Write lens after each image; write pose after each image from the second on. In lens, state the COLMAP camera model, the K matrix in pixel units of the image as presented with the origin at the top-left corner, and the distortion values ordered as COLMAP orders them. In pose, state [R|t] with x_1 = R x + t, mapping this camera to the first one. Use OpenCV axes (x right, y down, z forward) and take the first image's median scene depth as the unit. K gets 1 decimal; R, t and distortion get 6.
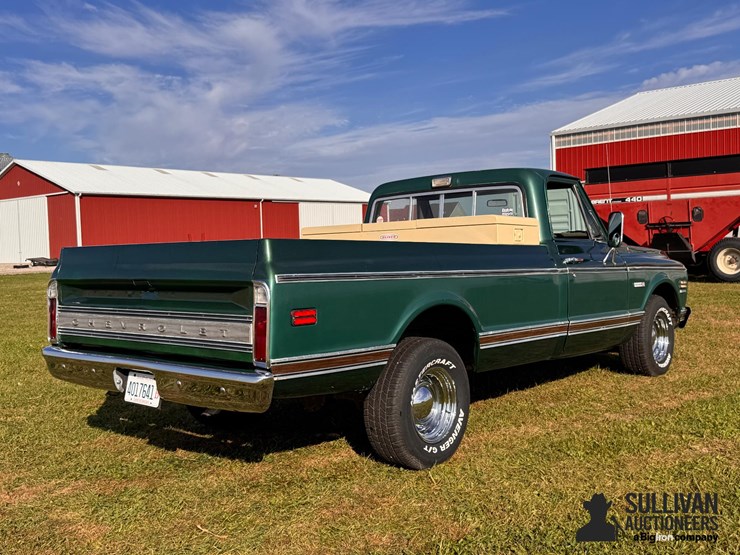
lens RADIAL K [[765.5, 0, 367.1], [0, 765.5, 281.3], [0, 0, 1]] dist [0.166436, -0.362112]
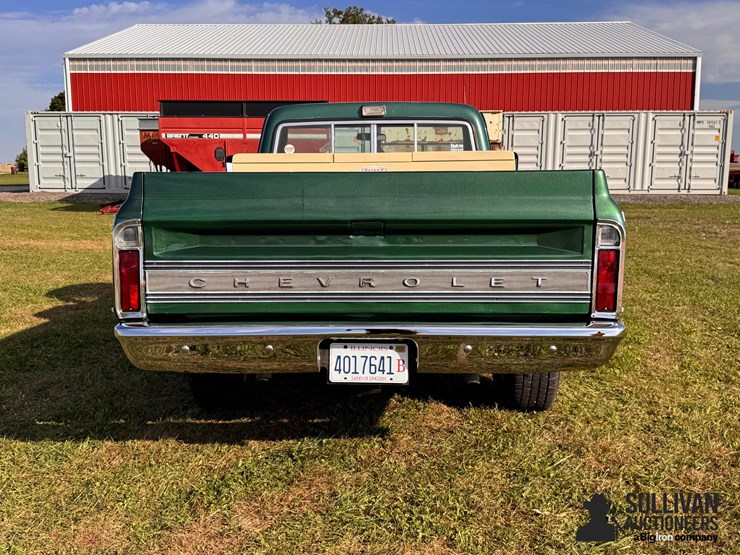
lens RADIAL K [[765.5, 0, 367.1], [0, 765.5, 281.3], [0, 0, 1]] dist [0.166436, -0.362112]
pose [[0.767708, -0.061321, 0.637859, -0.515669], [0.008371, 0.996285, 0.085704, -0.004610], [-0.640745, -0.060456, 0.765370, 0.283752]]
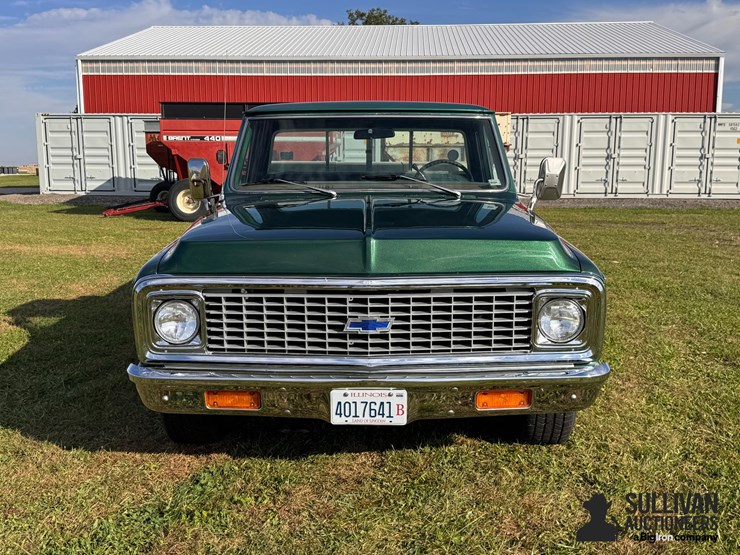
lens RADIAL K [[765.5, 0, 367.1], [0, 765.5, 281.3], [0, 0, 1]] dist [0.166436, -0.362112]
pose [[0.788650, -0.054439, 0.612428, -0.390554], [0.004054, 0.996511, 0.083360, -0.015644], [-0.614829, -0.063258, 0.786119, 0.288920]]
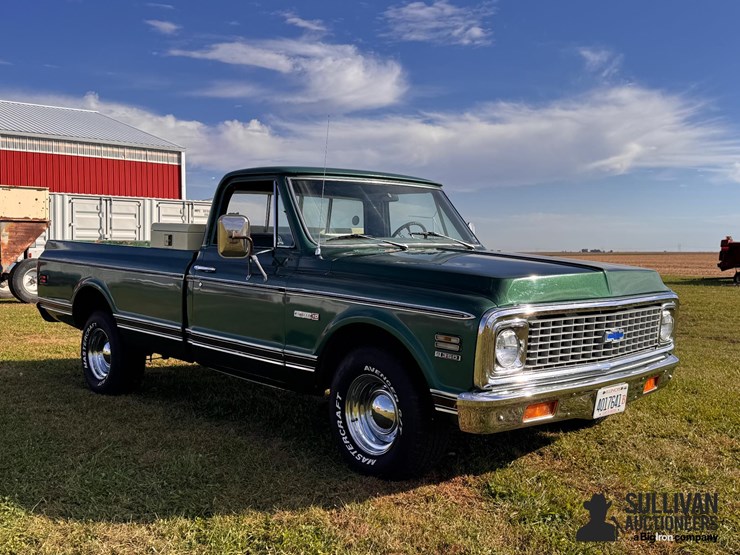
lens RADIAL K [[765.5, 0, 367.1], [0, 765.5, 281.3], [0, 0, 1]] dist [0.166436, -0.362112]
pose [[0.147582, -0.002900, 0.989046, -0.788406], [0.048066, 0.998835, -0.004244, 0.000341], [-0.987881, 0.048165, 0.147549, 0.803230]]
